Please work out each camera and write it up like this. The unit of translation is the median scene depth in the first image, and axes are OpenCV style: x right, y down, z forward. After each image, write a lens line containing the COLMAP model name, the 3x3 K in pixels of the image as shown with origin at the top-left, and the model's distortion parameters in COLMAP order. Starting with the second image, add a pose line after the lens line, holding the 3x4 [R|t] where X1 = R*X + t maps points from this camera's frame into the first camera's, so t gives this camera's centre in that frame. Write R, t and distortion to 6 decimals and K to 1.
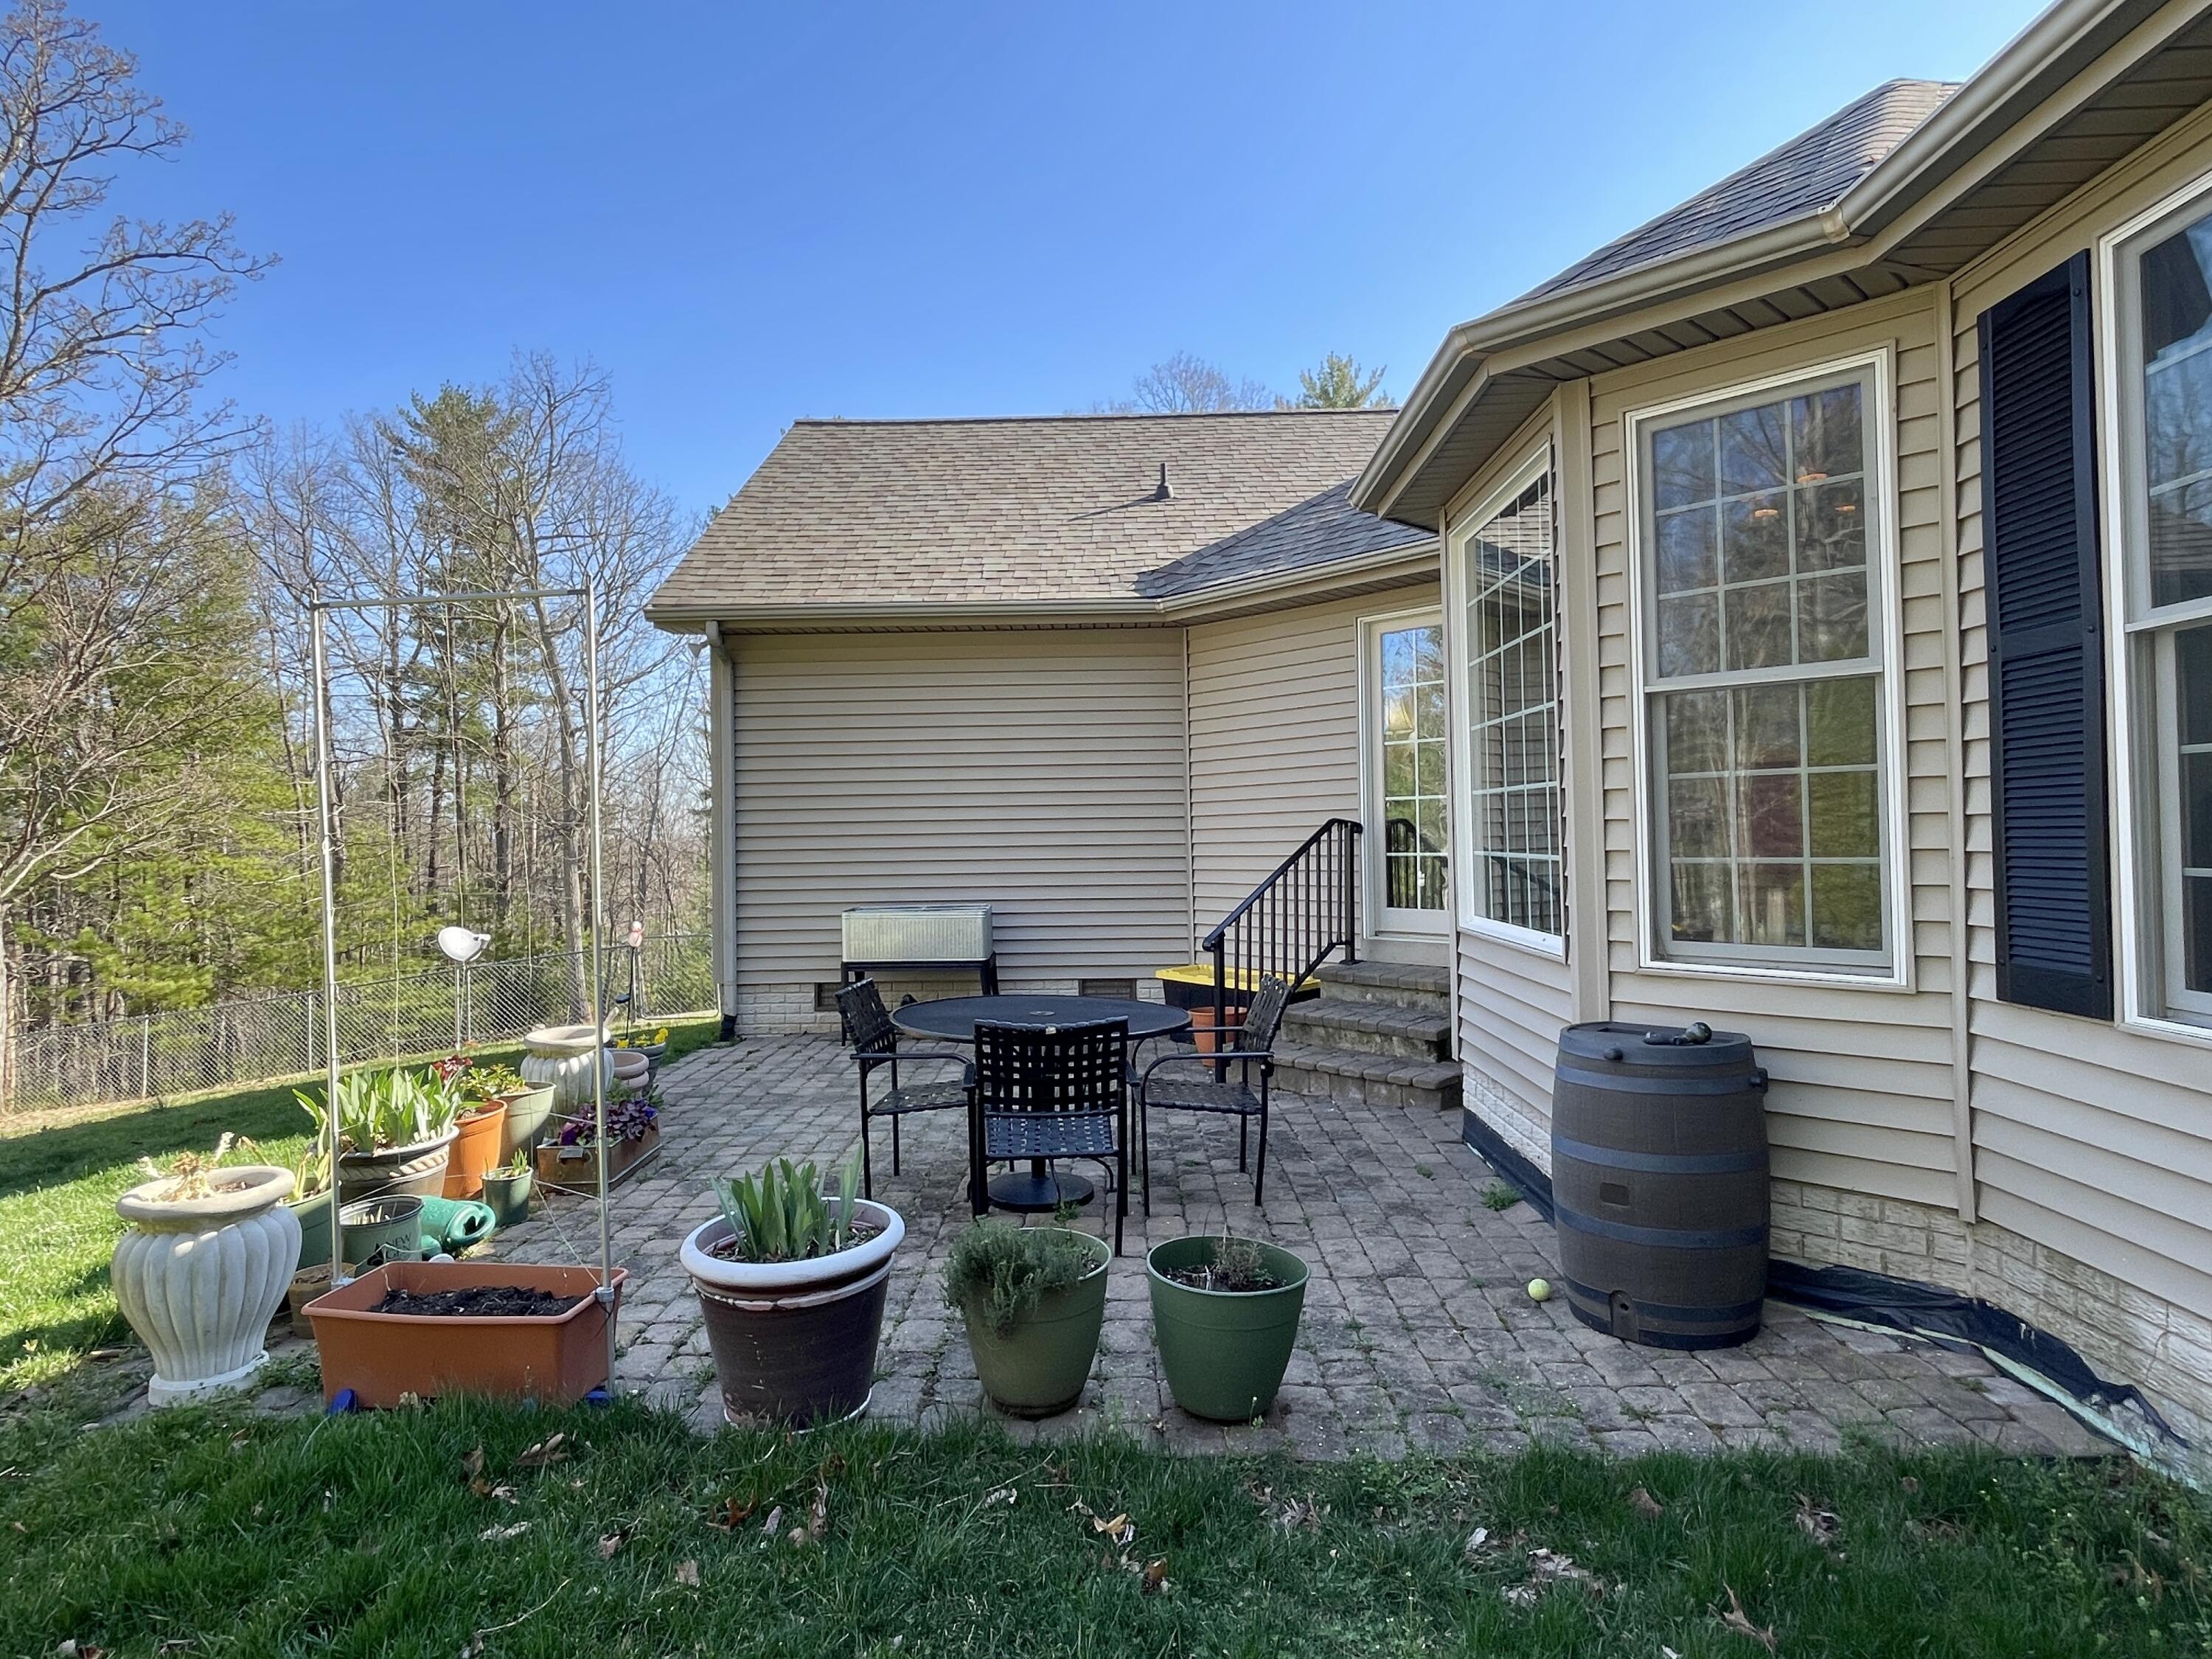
lens RADIAL K [[1184.8, 0, 1102.5], [0, 1184.8, 831.8], [0, 0, 1]] dist [0.017444, 0.000384]
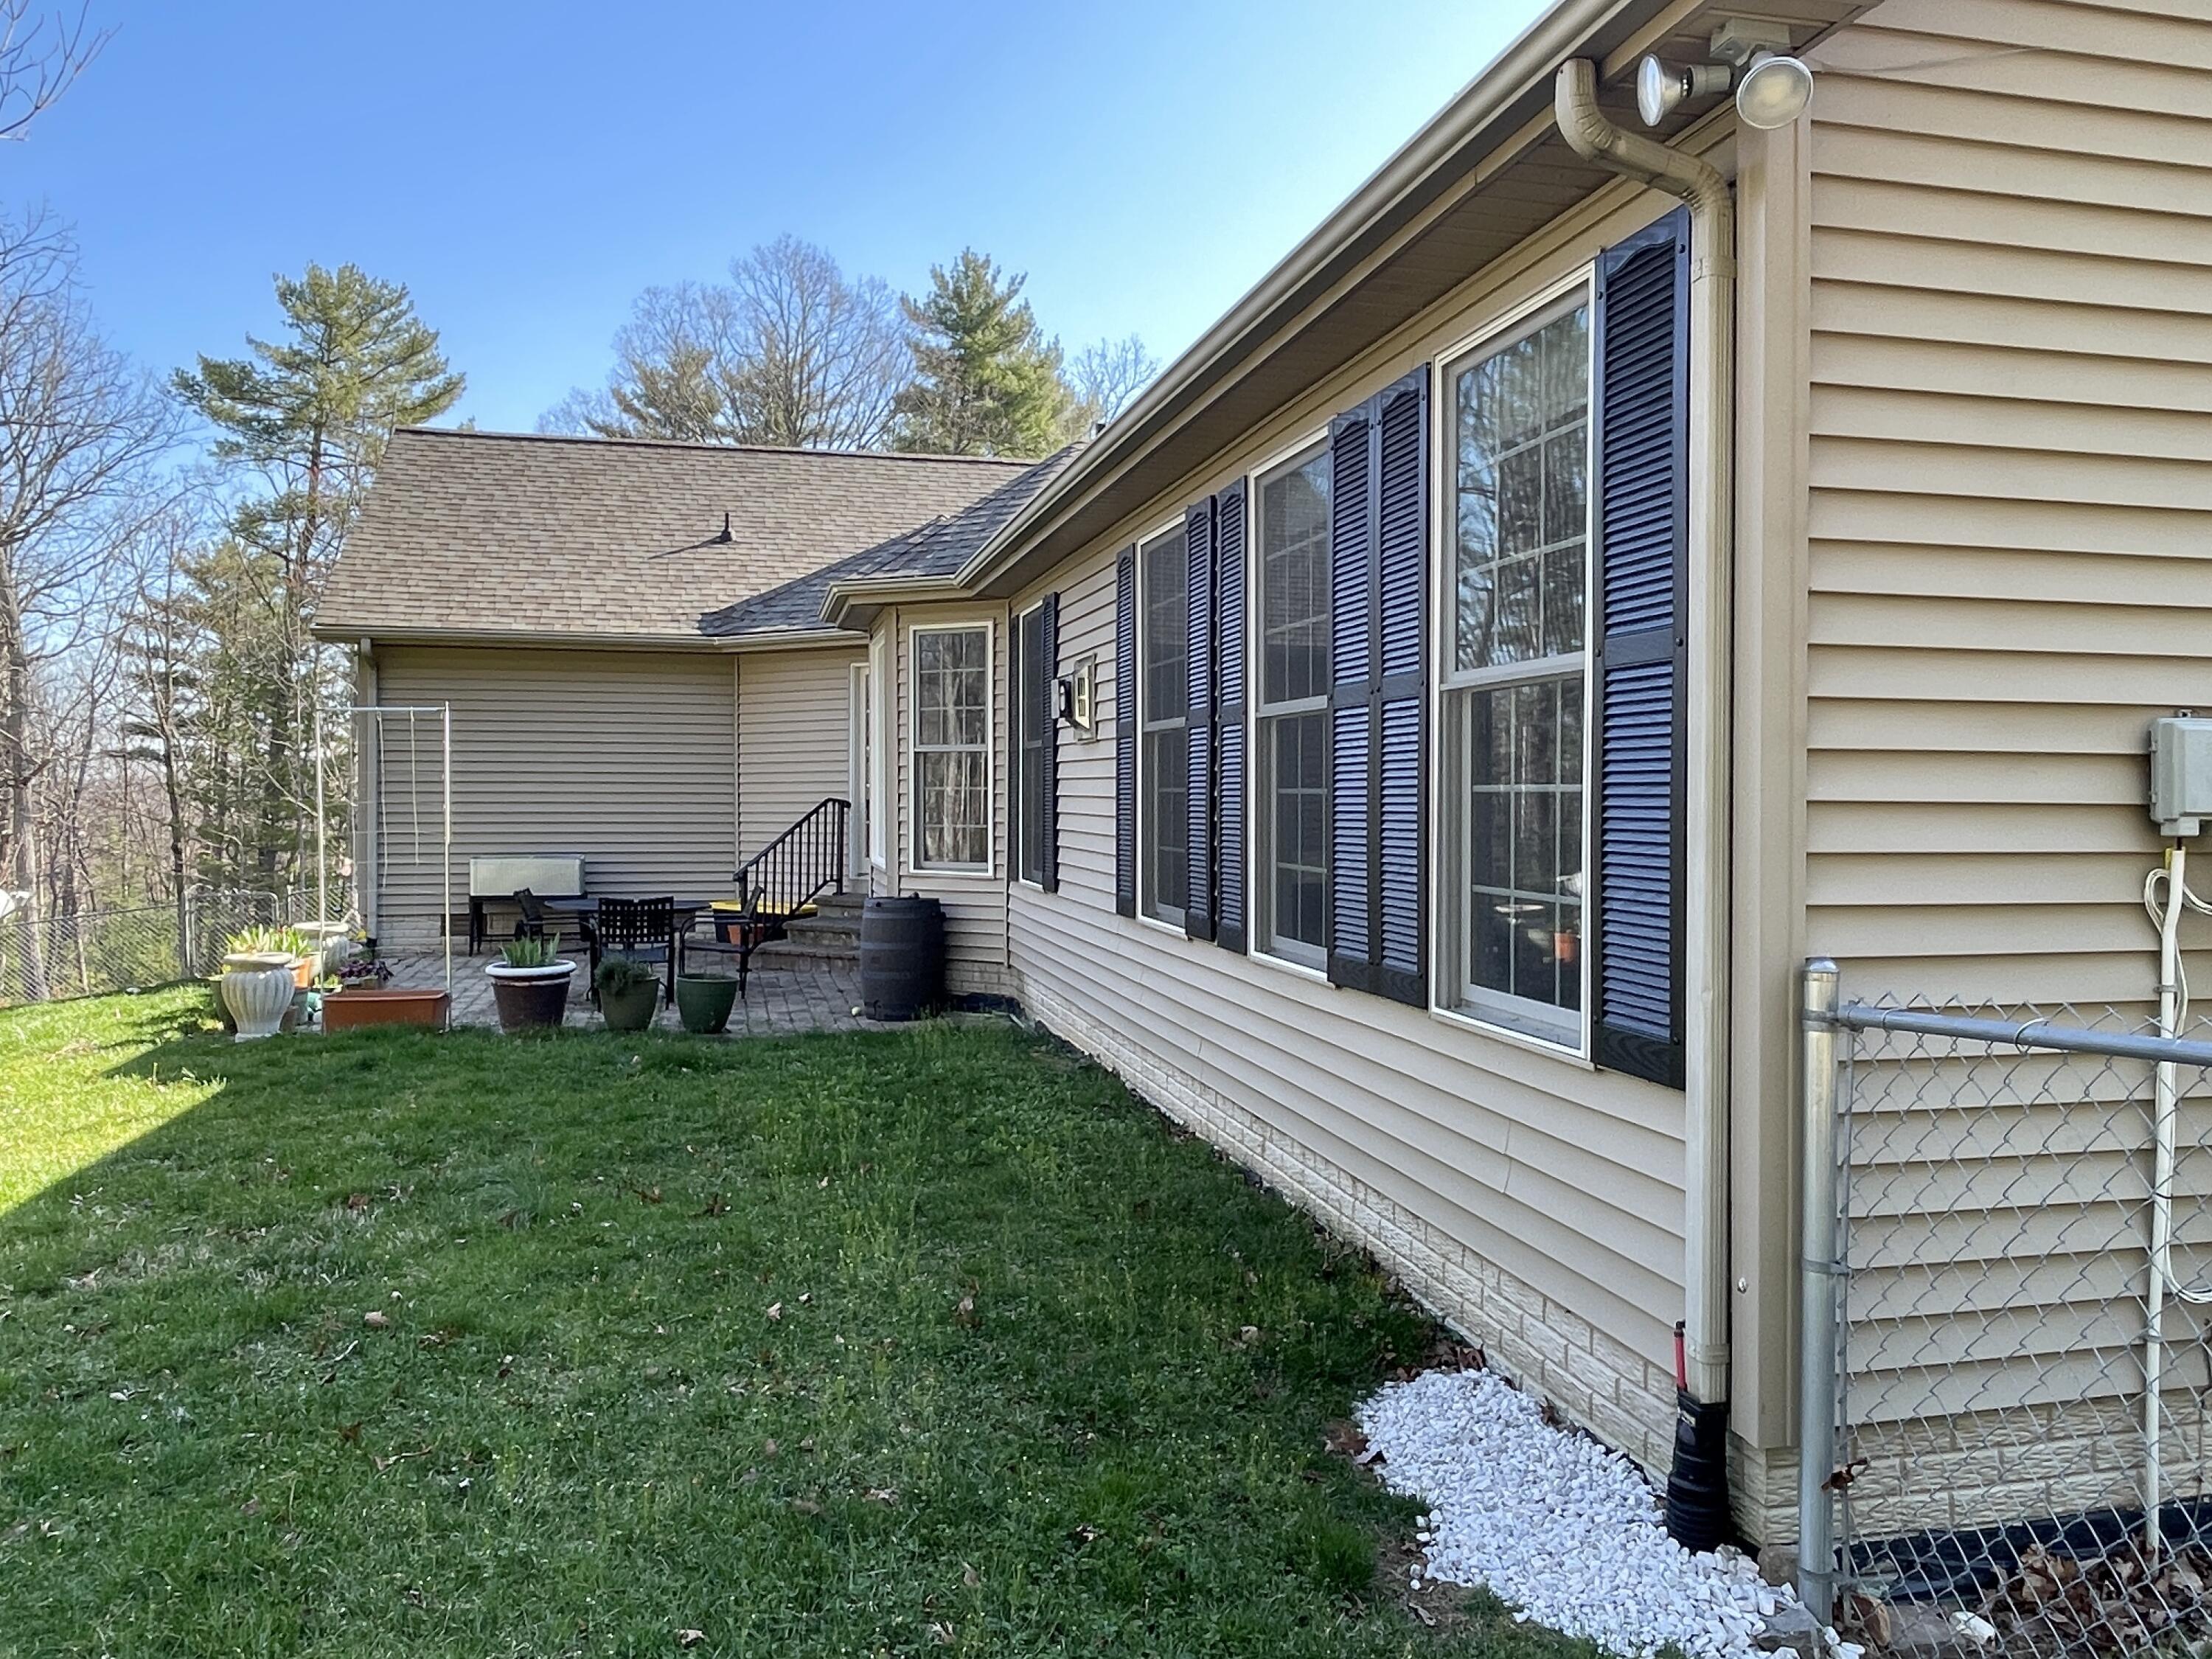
lens RADIAL K [[1613.0, 0, 1117.6], [0, 1613.0, 821.6], [0, 0, 1]] dist [0.009575, -0.000921]
pose [[0.966924, 0.015796, 0.254573, 0.026889], [-0.020362, 0.999675, 0.015308, -0.019578], [-0.254249, -0.019985, 0.966932, -1.037170]]
